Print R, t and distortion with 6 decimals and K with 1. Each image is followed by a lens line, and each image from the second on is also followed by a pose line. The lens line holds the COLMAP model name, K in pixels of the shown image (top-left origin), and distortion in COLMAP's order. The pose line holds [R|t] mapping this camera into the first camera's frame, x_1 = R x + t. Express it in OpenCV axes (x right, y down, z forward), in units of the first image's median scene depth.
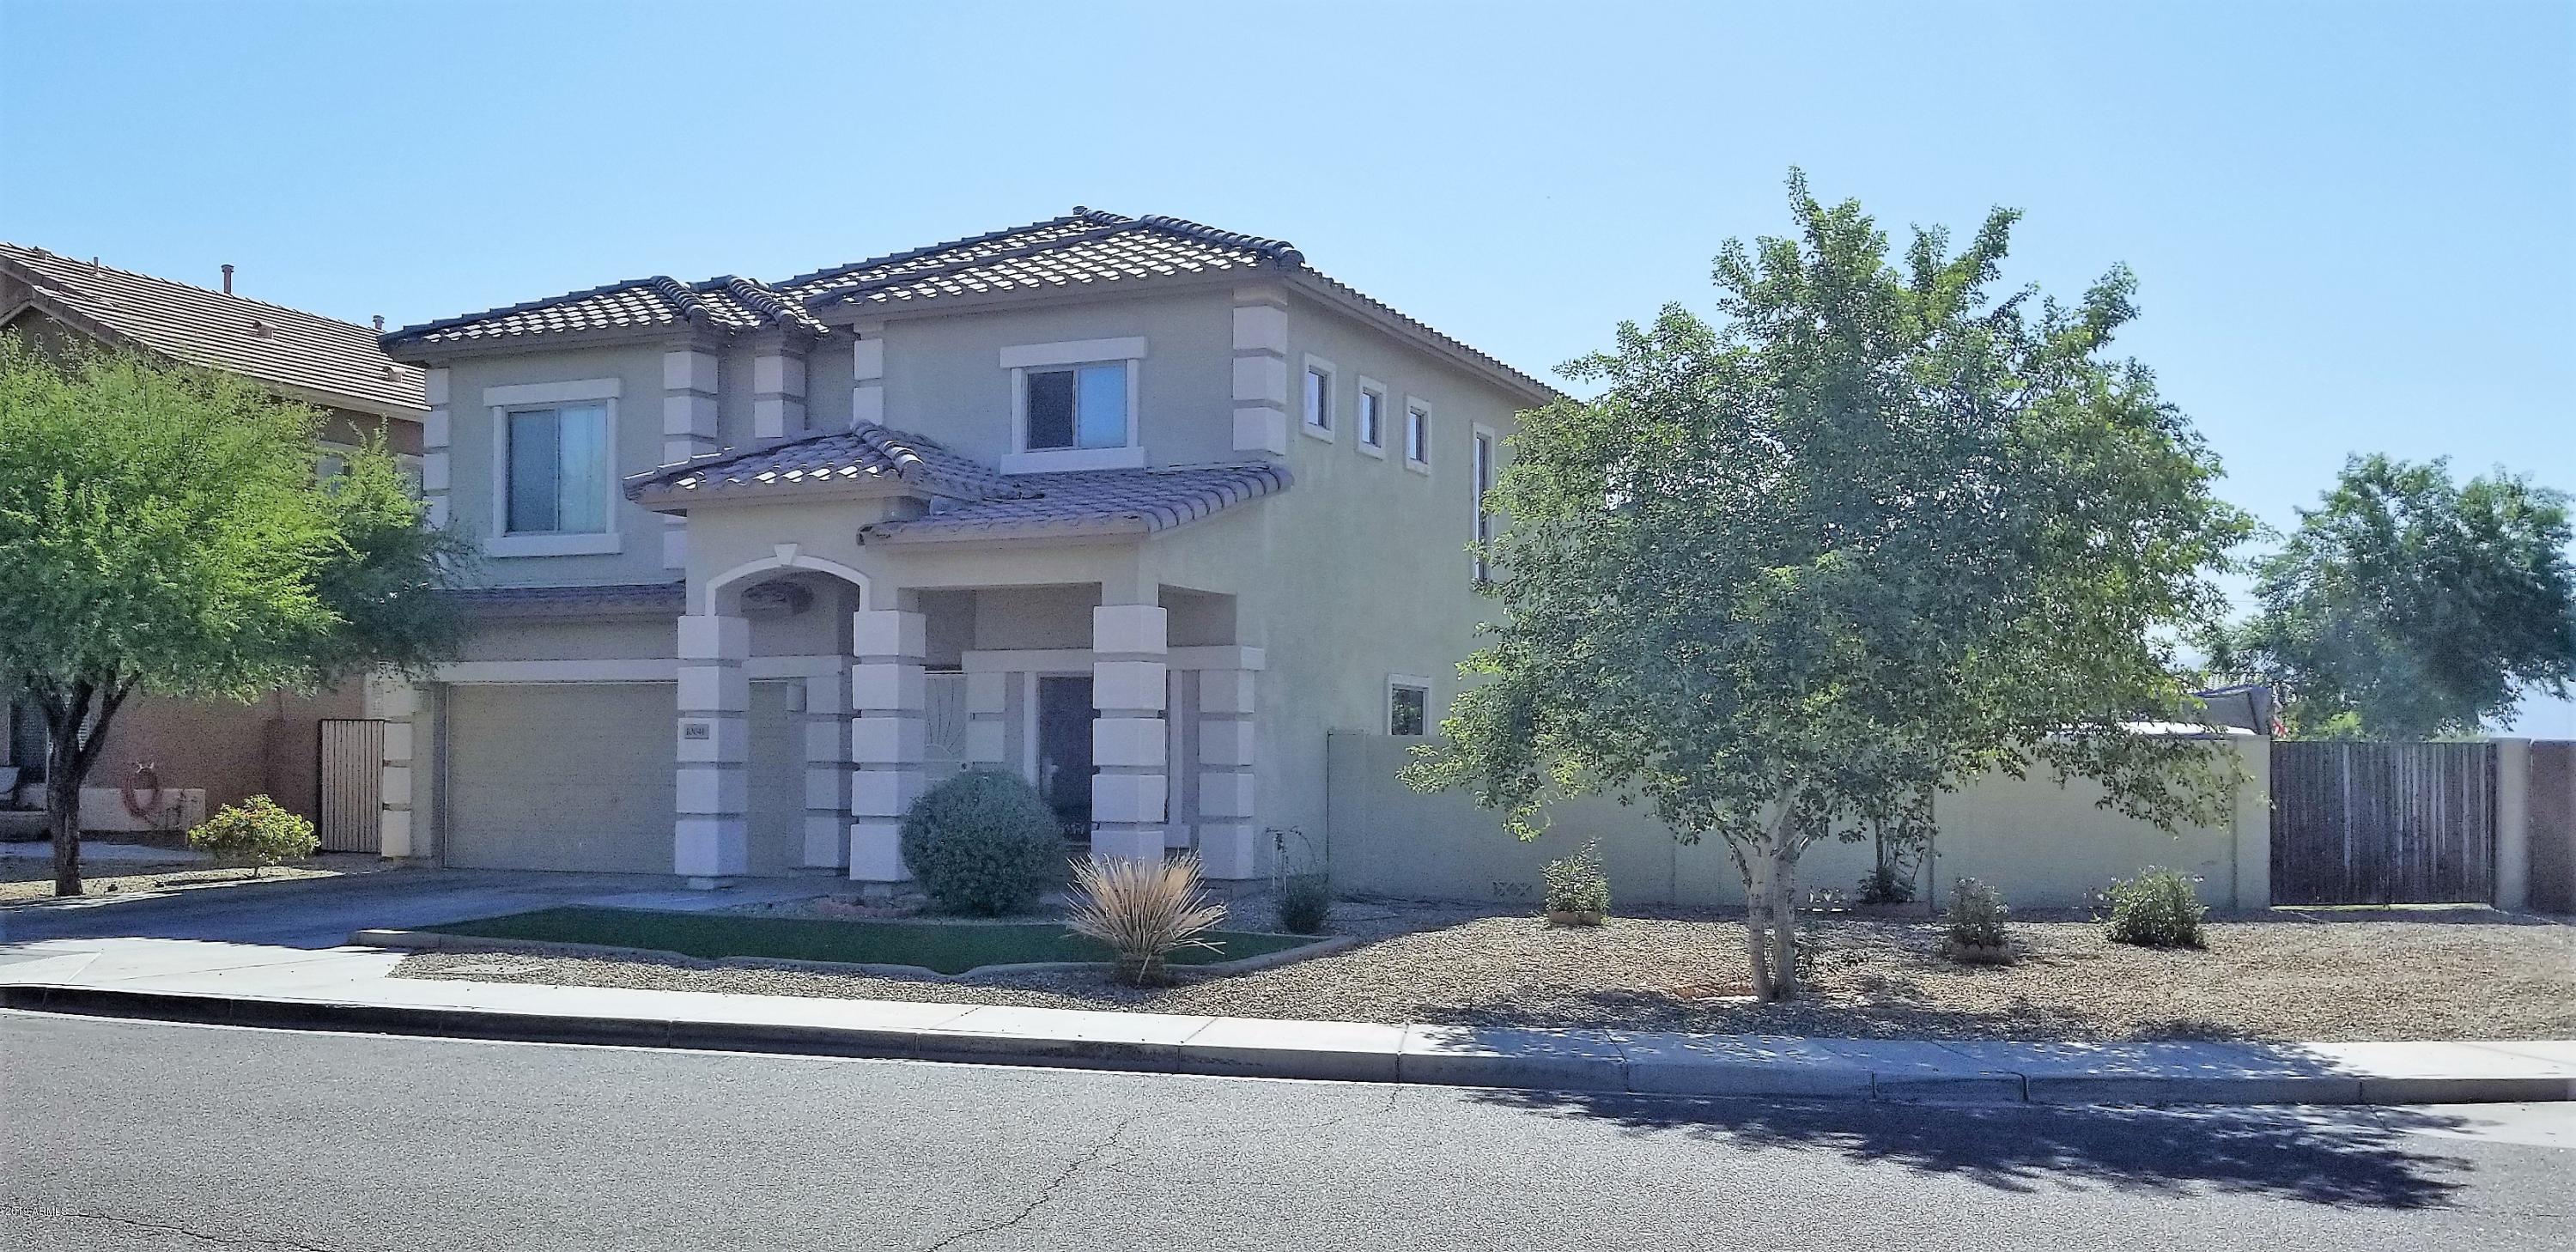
lens RADIAL K [[2017.3, 0, 1286.9], [0, 2017.3, 641.9], [0, 0, 1]] dist [0.097700, -0.197439]
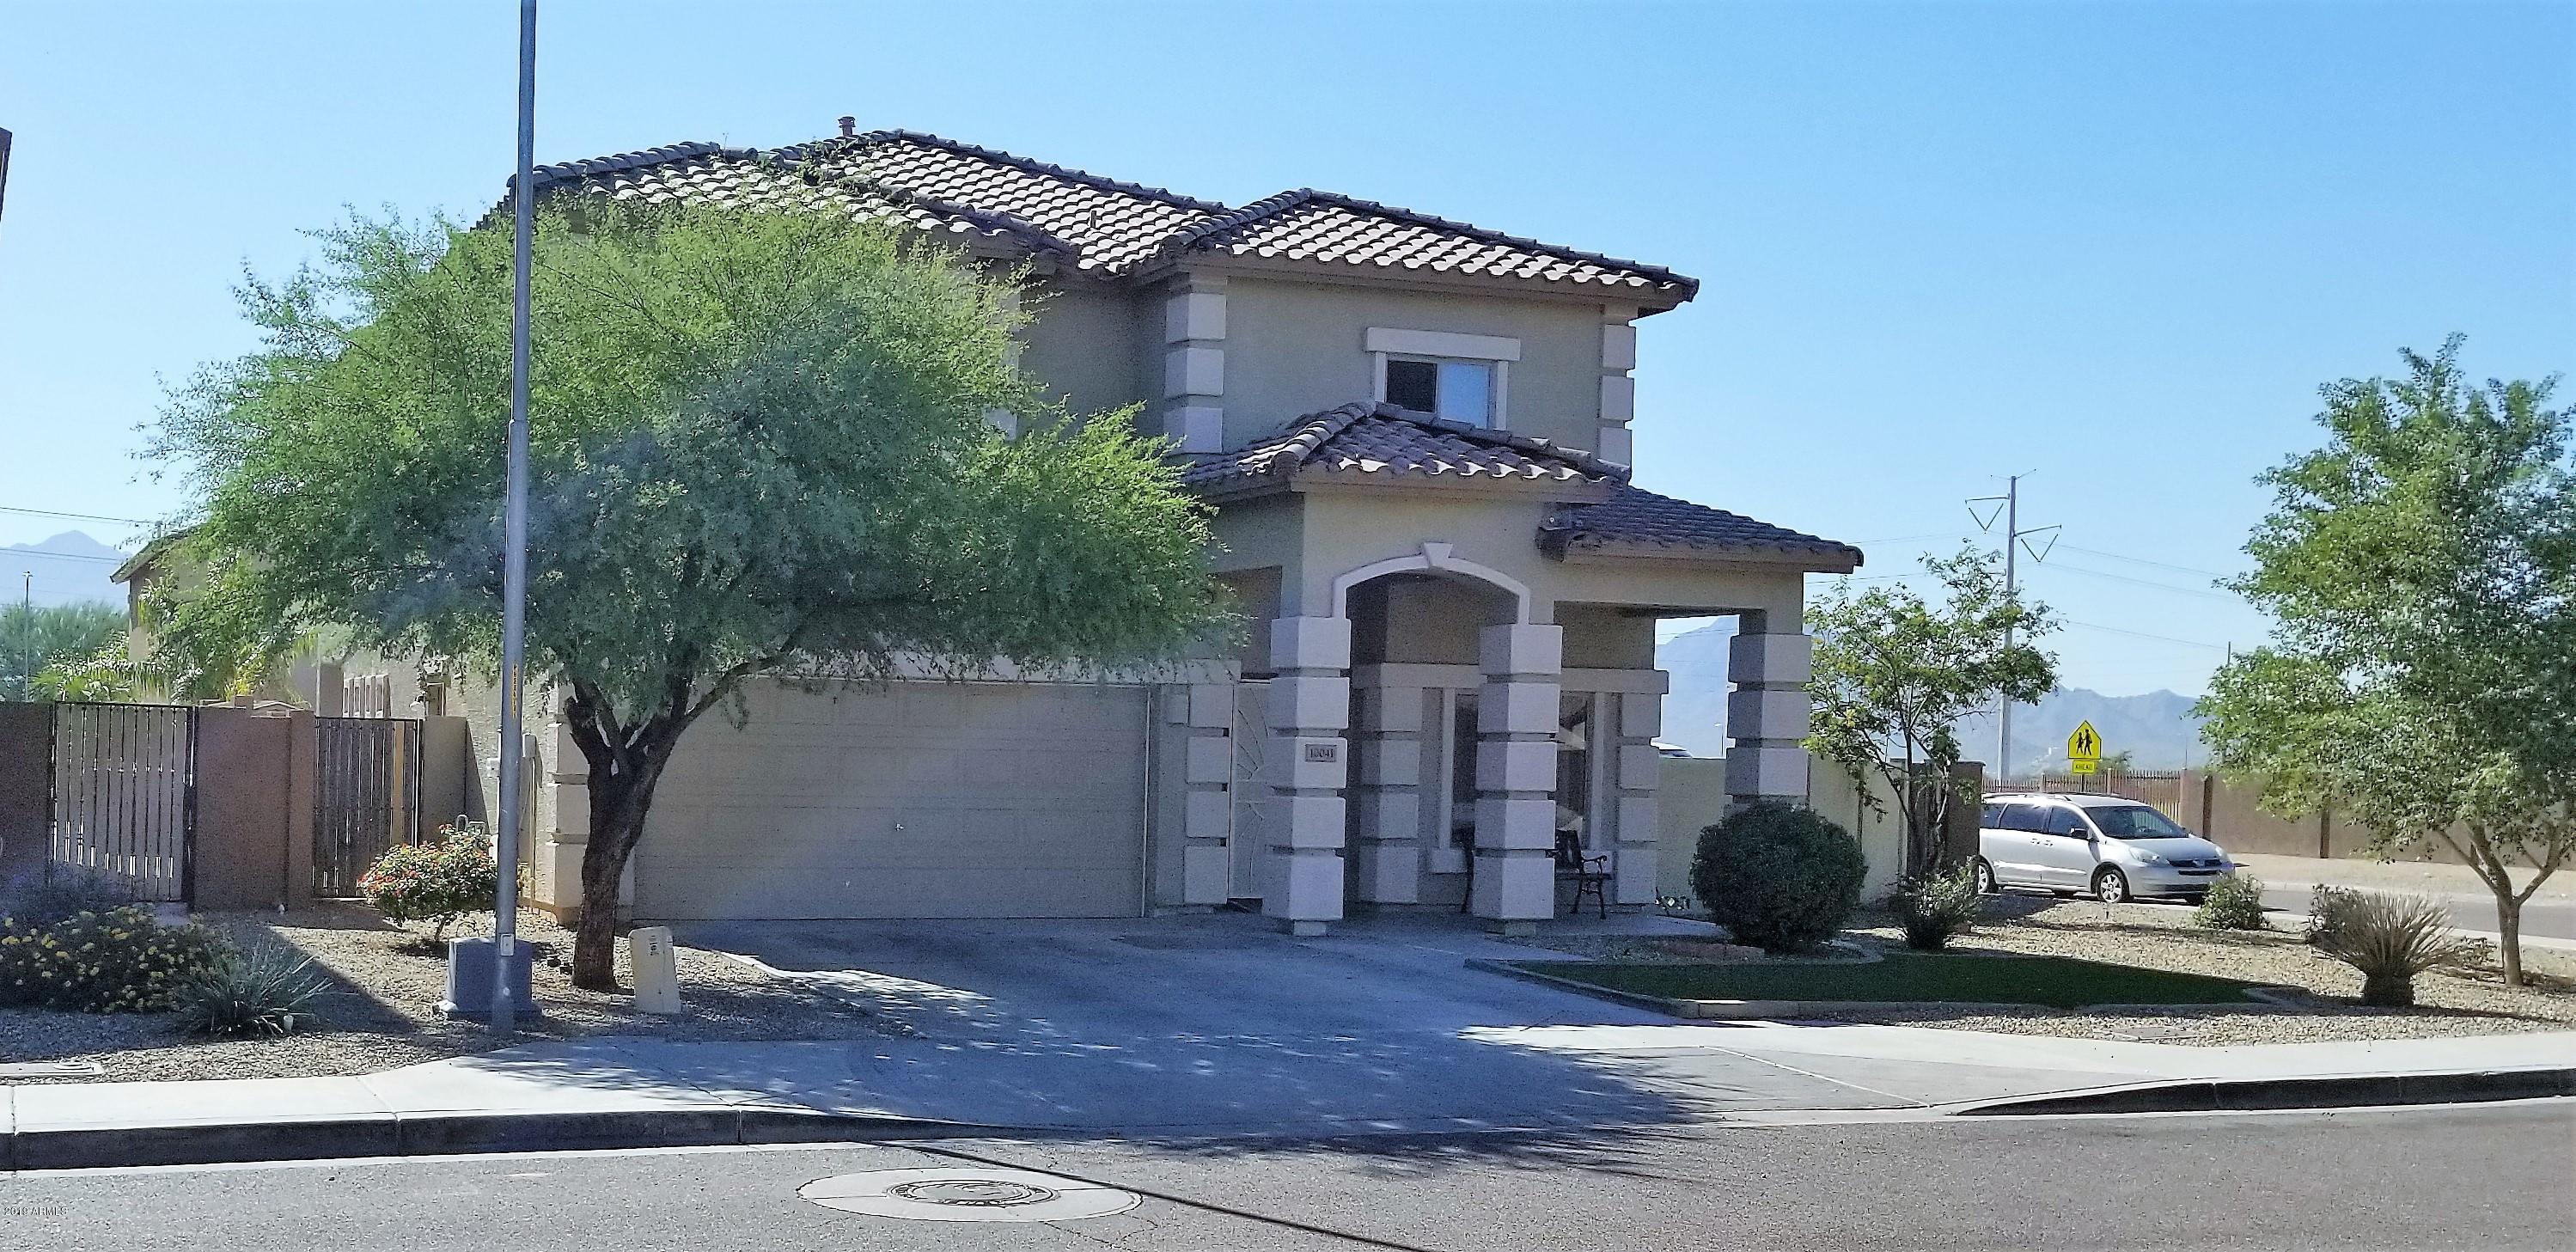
lens RADIAL K [[2200.4, 0, 1288.0], [0, 2200.4, 626.0], [0, 0, 1]] dist [-0.004609, -0.003221]
pose [[0.775382, 0.048886, 0.629597, -0.820045], [-0.049105, 0.998648, -0.017066, 0.006956], [-0.629580, -0.017684, 0.776735, 0.268630]]
